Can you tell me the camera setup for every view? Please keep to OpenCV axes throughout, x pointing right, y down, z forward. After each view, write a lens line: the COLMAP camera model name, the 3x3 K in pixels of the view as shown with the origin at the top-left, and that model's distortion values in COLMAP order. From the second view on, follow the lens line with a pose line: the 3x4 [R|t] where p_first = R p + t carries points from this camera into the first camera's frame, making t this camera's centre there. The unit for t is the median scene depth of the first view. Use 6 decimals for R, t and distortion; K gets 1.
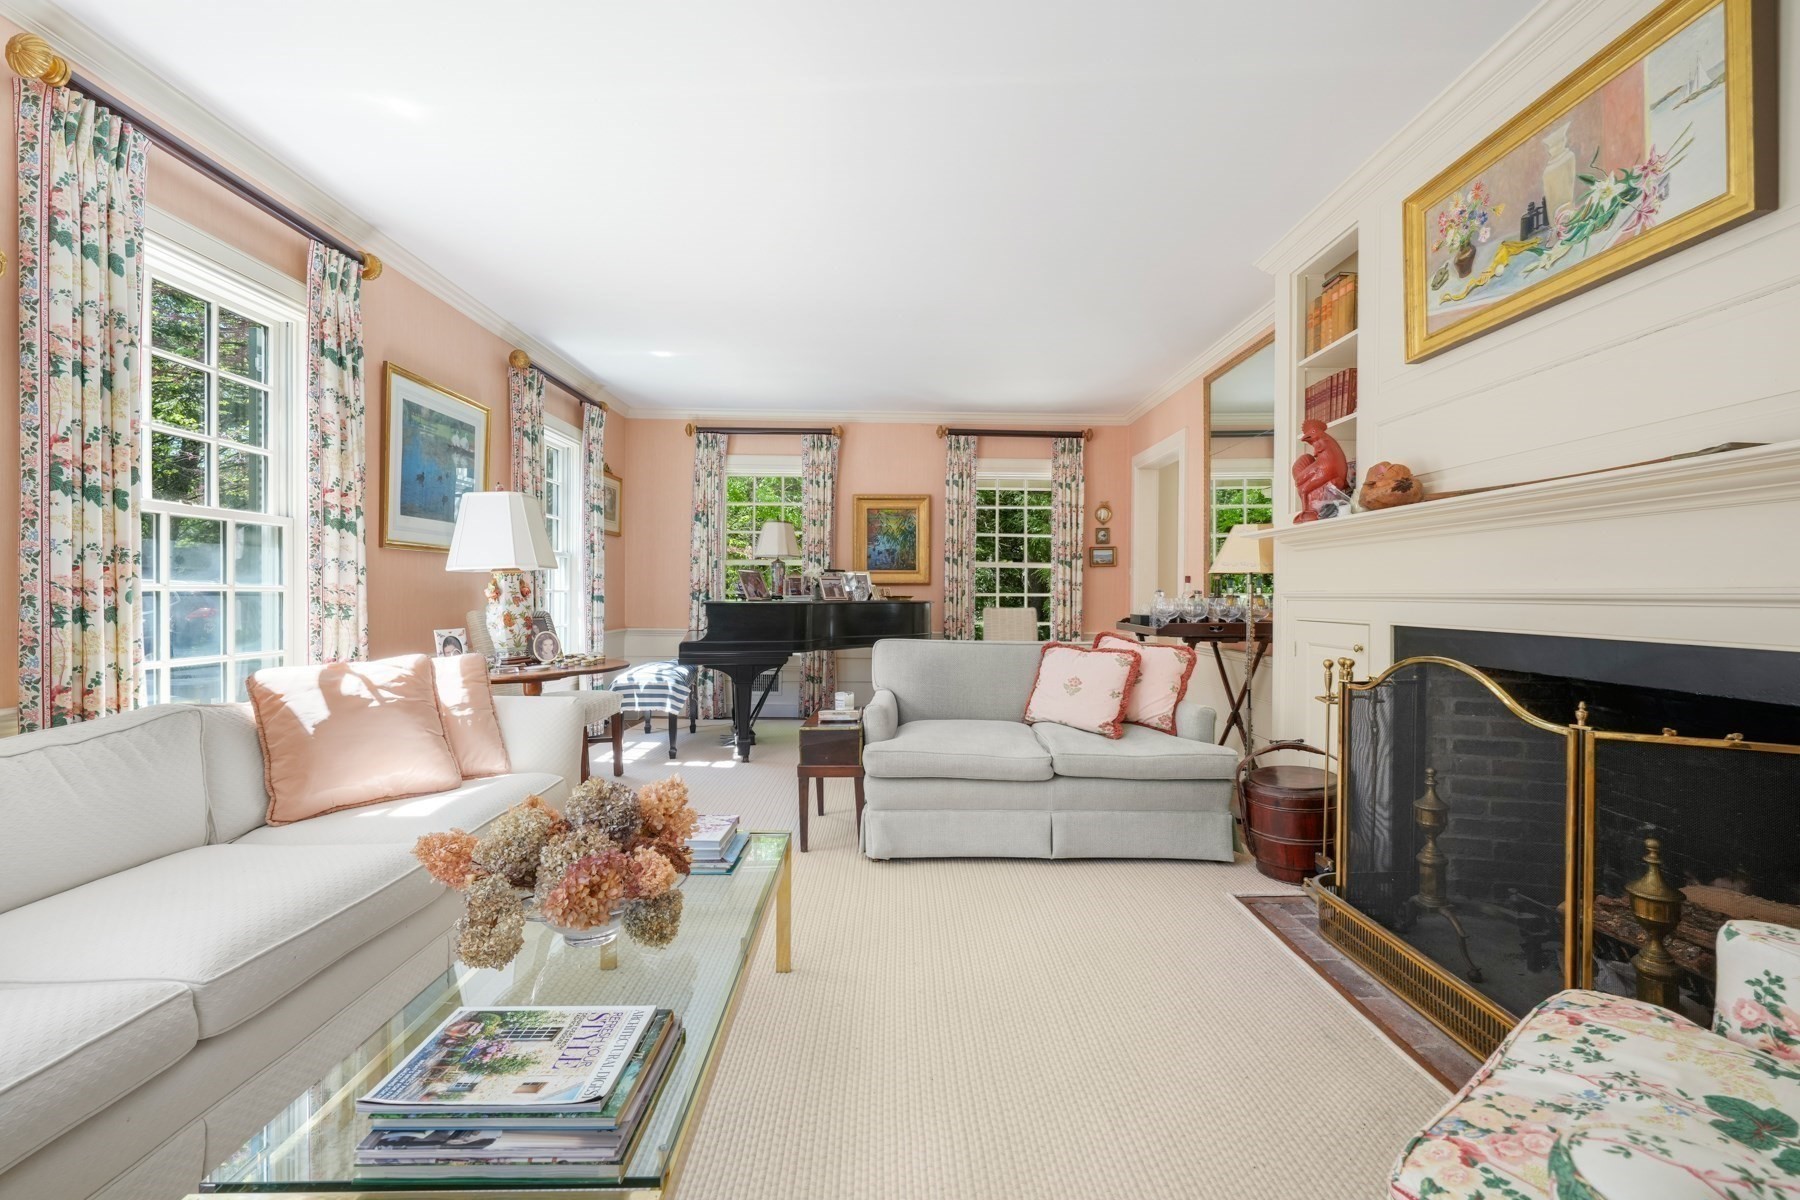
lens RADIAL K [[778.4, 0, 897.3], [0, 778.4, 591.8], [0, 0, 1]] dist [0.000362, 0.000045]
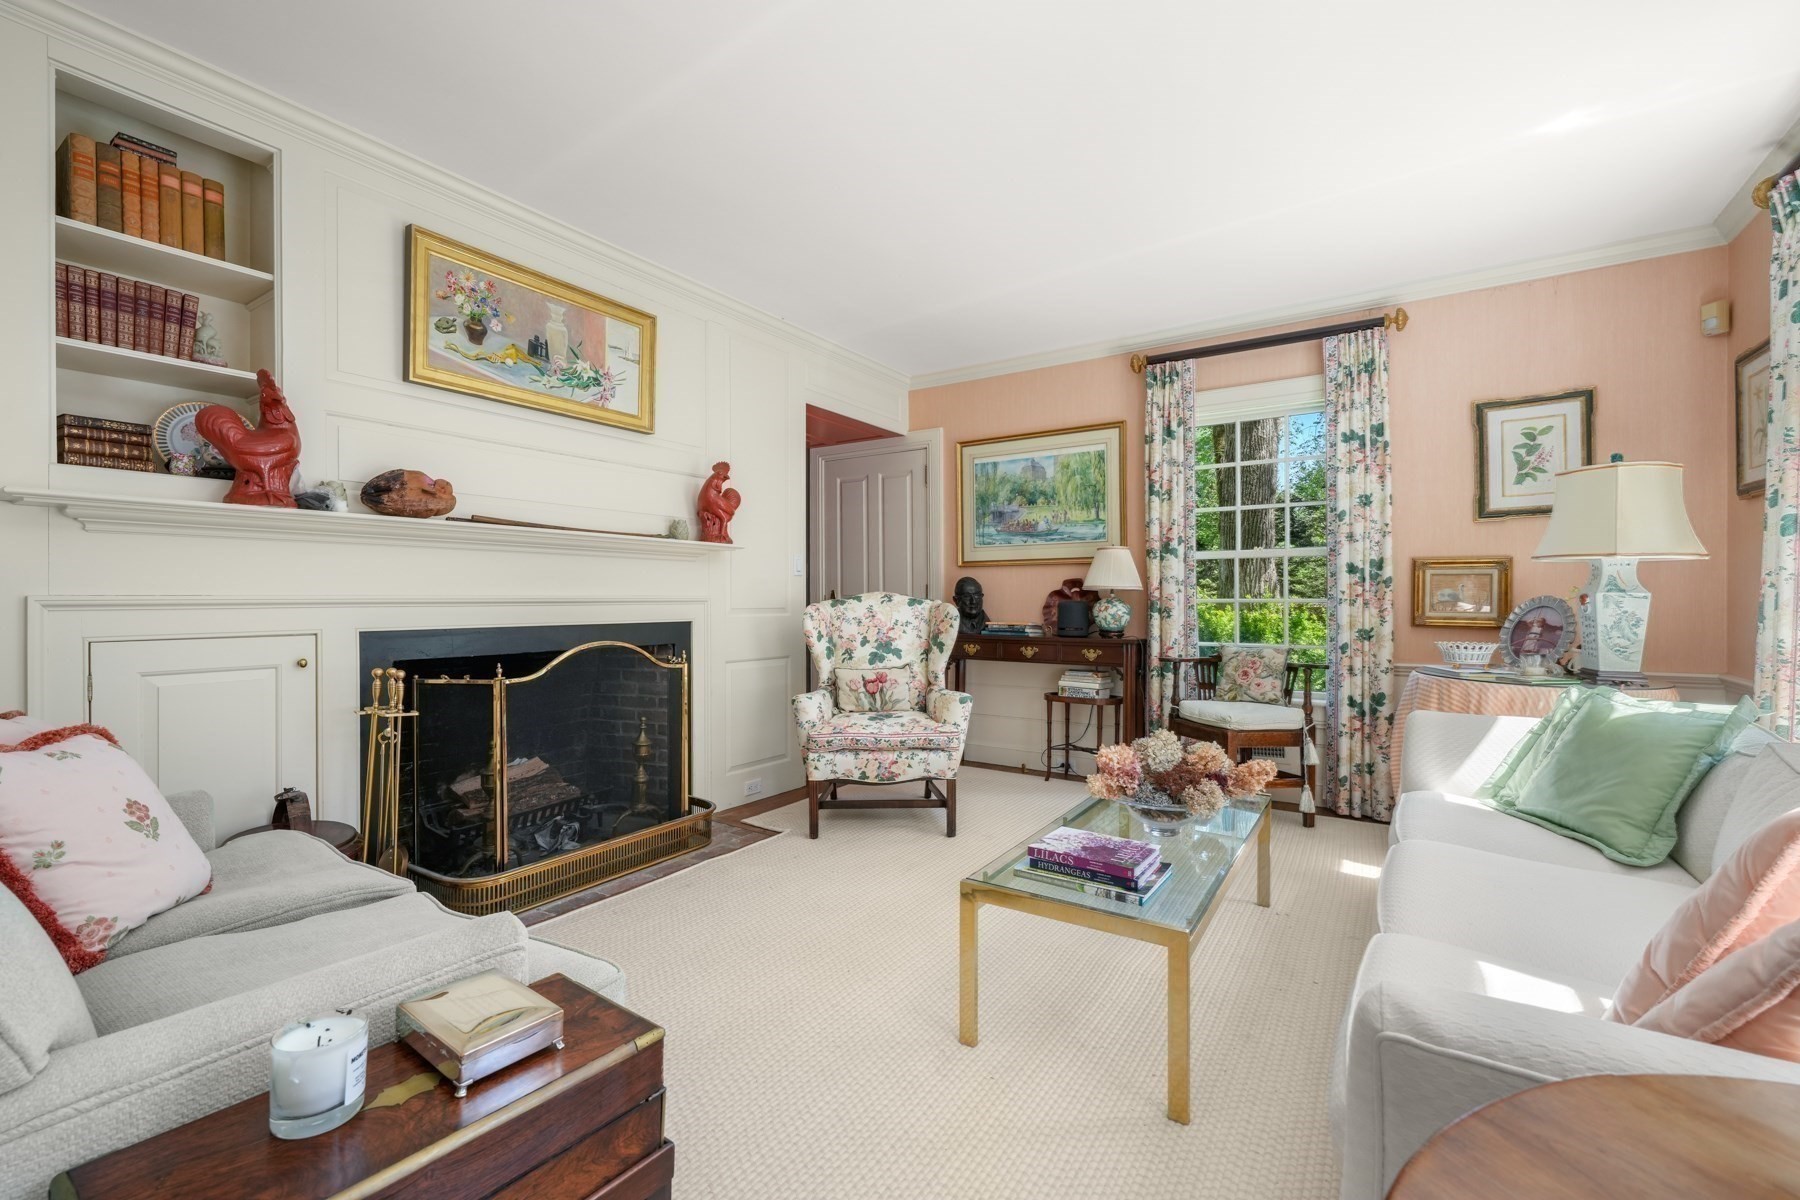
lens RADIAL K [[764.2, 0, 895.7], [0, 764.2, 594.6], [0, 0, 1]] dist [-0.000714, -0.000008]
pose [[-0.826940, -0.002790, 0.562283, -0.575535], [-0.005390, 0.999981, -0.002966, -0.004185], [-0.562264, -0.005484, -0.826940, 1.822397]]
